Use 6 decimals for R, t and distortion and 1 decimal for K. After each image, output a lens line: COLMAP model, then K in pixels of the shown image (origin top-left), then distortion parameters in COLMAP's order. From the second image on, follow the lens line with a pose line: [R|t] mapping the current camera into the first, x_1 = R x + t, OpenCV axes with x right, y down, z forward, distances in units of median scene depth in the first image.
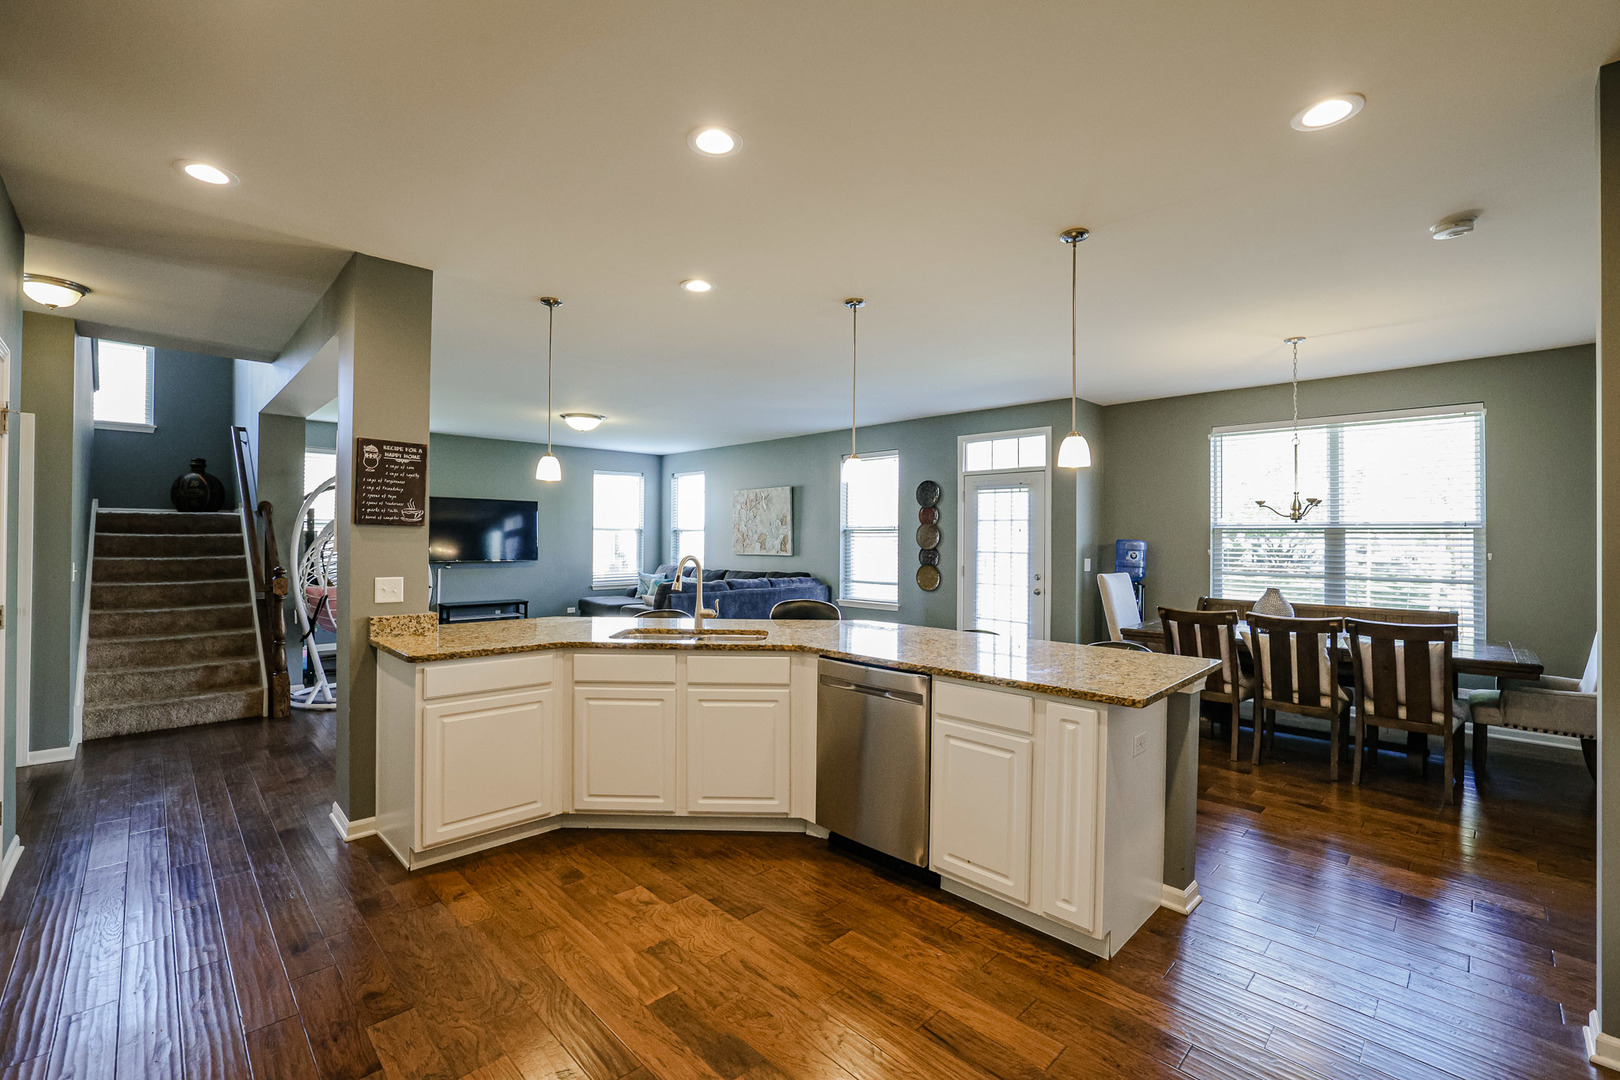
lens RADIAL K [[700.8, 0, 806.1], [0, 700.8, 538.8], [0, 0, 1]] dist [-0.030270, -0.000125]
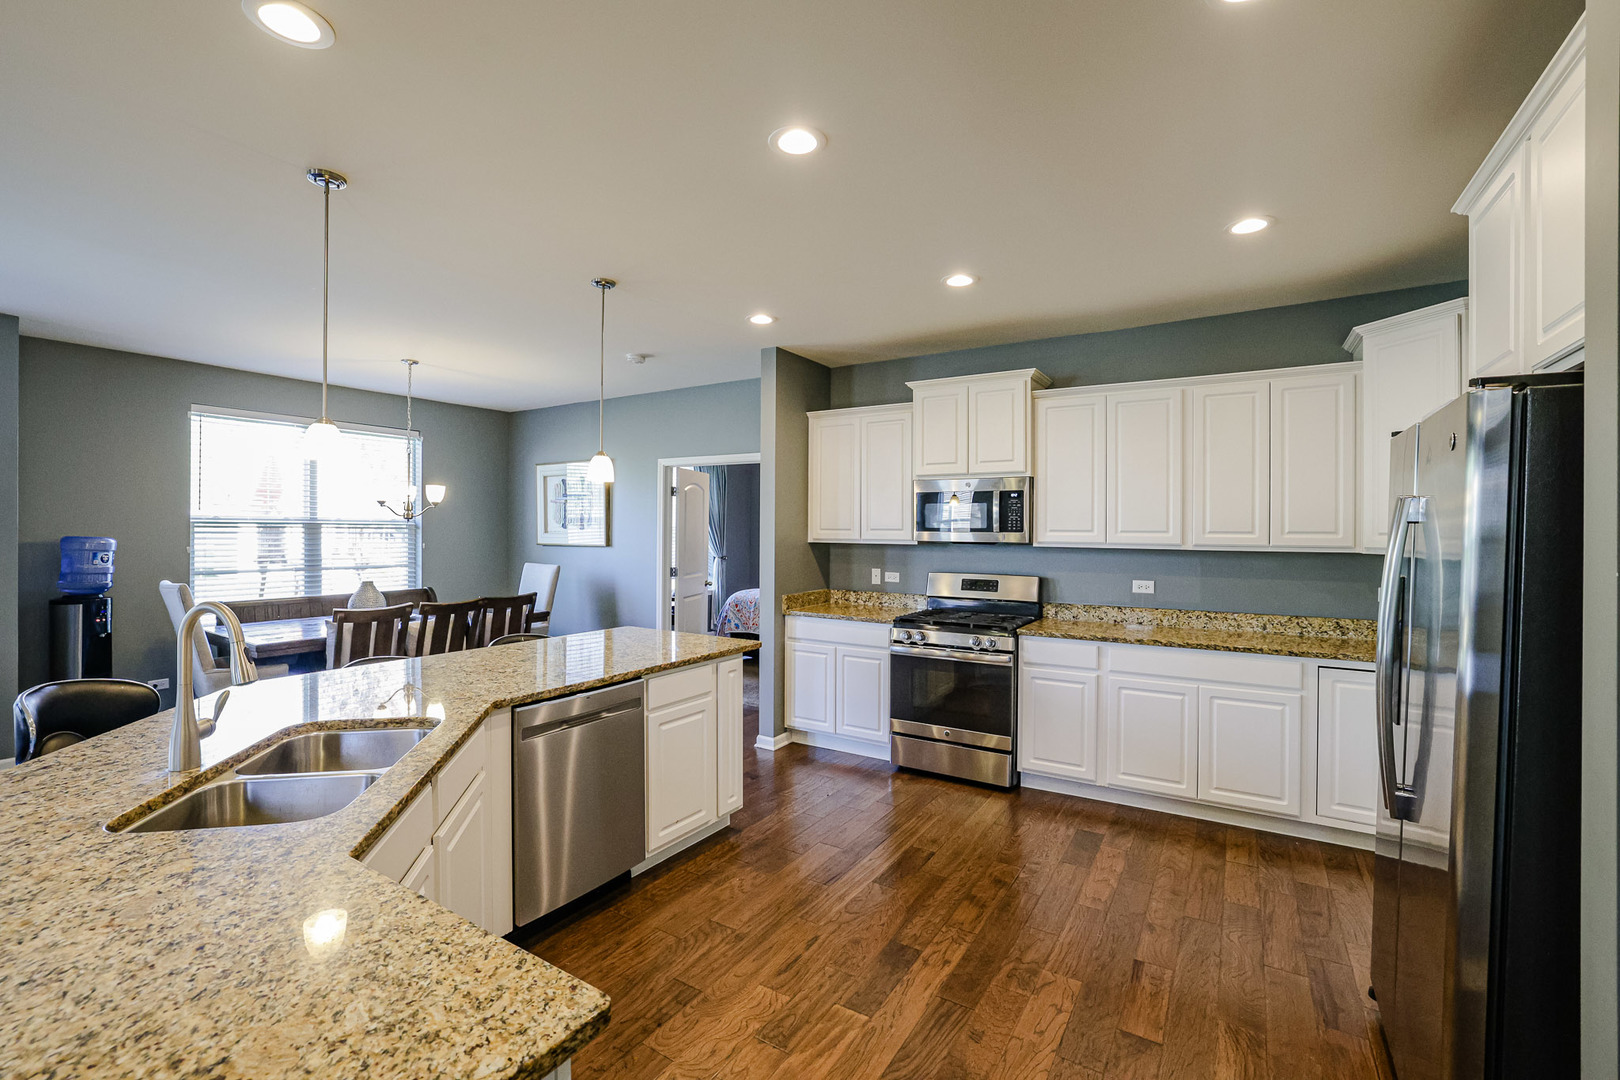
lens RADIAL K [[700.8, 0, 805.7], [0, 700.8, 537.0], [0, 0, 1]] dist [-0.030270, -0.000125]
pose [[-0.239371, -0.017394, 0.970772, -0.563717], [-0.007880, 0.999841, 0.015972, -0.021055], [-0.970896, -0.003826, -0.239470, 0.637680]]
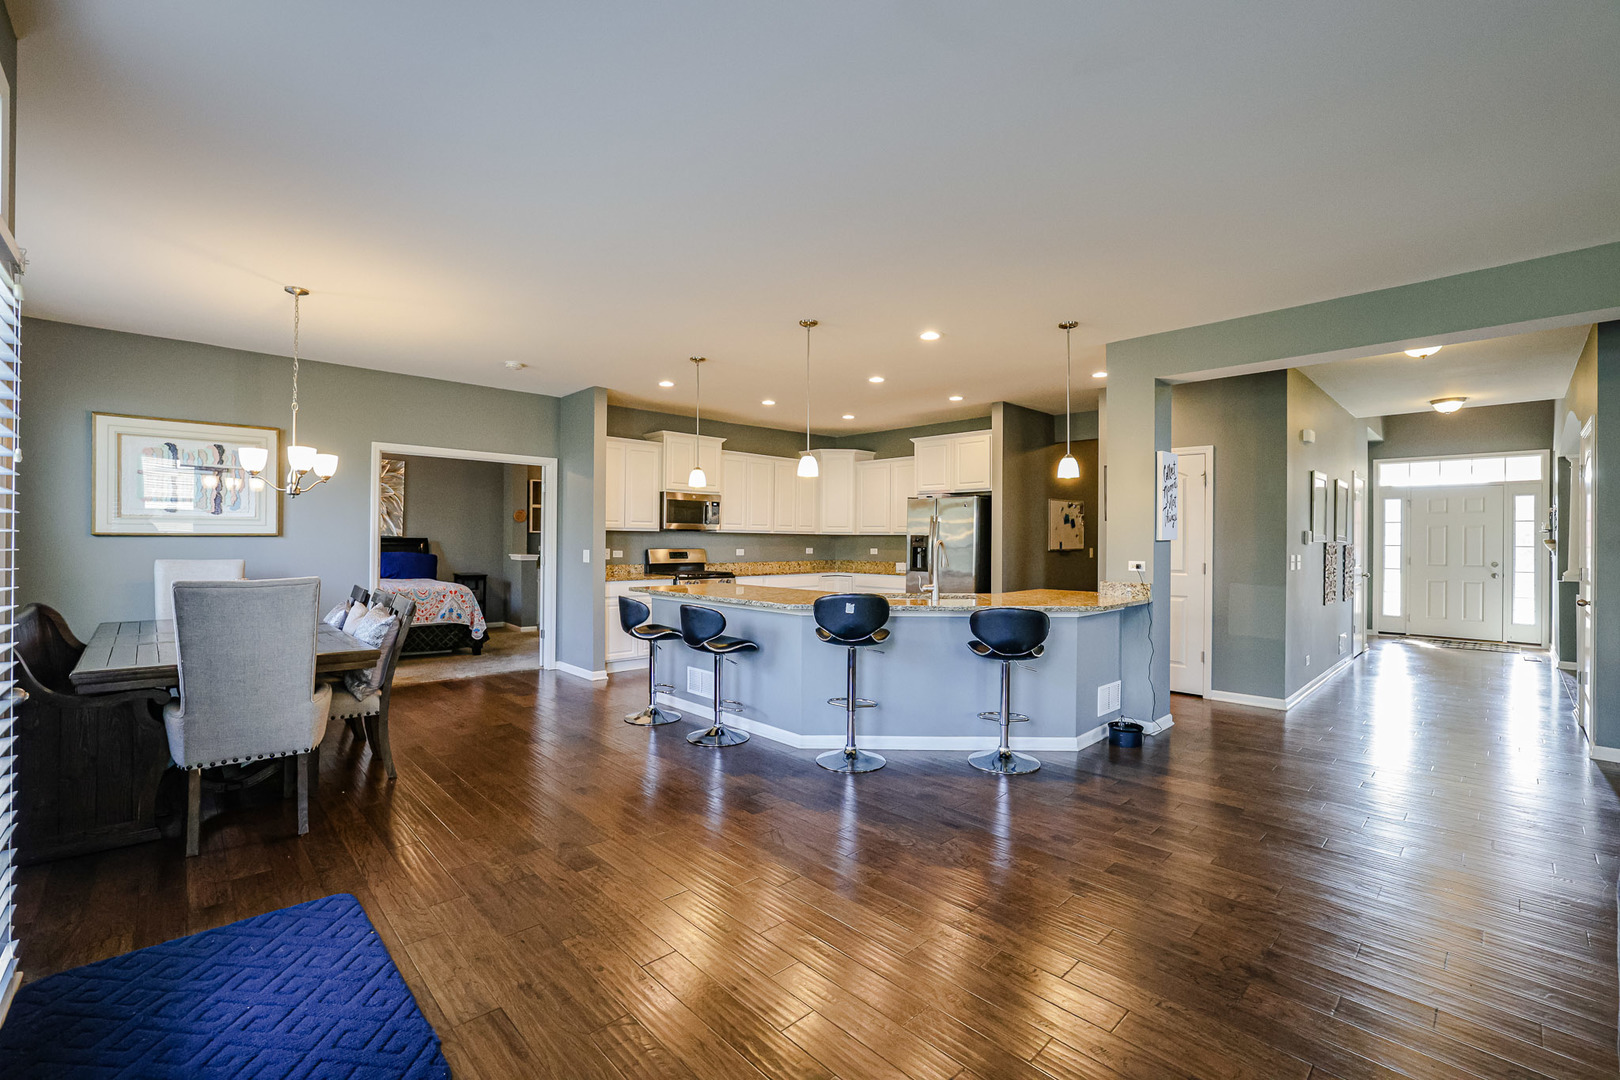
lens RADIAL K [[700.8, 0, 808.5], [0, 700.8, 538.8], [0, 0, 1]] dist [-0.030270, -0.000125]
pose [[-0.999813, -0.010849, -0.016031, 0.112654], [-0.010803, 0.999937, -0.003000, 0.027506], [0.016062, -0.002827, -0.999867, 1.961133]]
